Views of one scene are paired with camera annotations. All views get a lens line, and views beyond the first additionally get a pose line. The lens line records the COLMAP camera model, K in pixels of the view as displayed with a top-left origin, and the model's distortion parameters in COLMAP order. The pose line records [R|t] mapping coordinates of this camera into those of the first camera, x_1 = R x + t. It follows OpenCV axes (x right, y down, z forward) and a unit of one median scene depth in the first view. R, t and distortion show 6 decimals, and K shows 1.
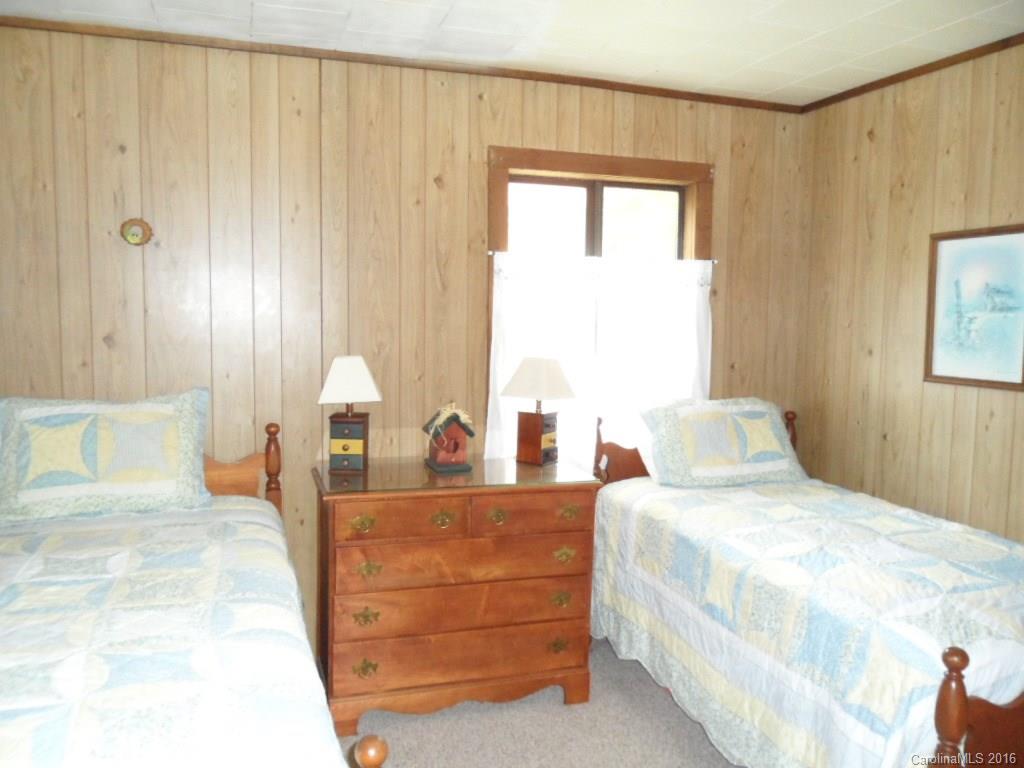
lens RADIAL K [[837.3, 0, 507.3], [0, 837.3, 385.5], [0, 0, 1]] dist [-0.027618, 0.017862]
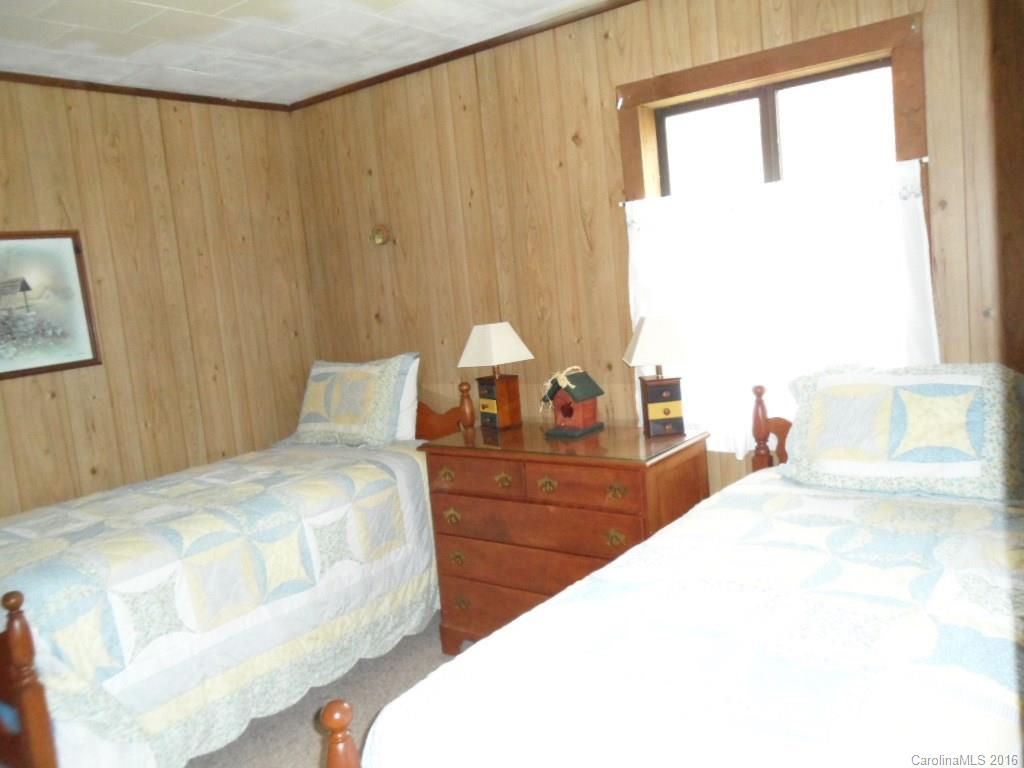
lens RADIAL K [[837.3, 0, 509.1], [0, 837.3, 383.4], [0, 0, 1]] dist [-0.027618, 0.017862]
pose [[0.557252, 0.032037, -0.829725, 0.680549], [0.026920, 0.998033, 0.056616, -0.016680], [0.829907, -0.053886, 0.555293, 0.374687]]
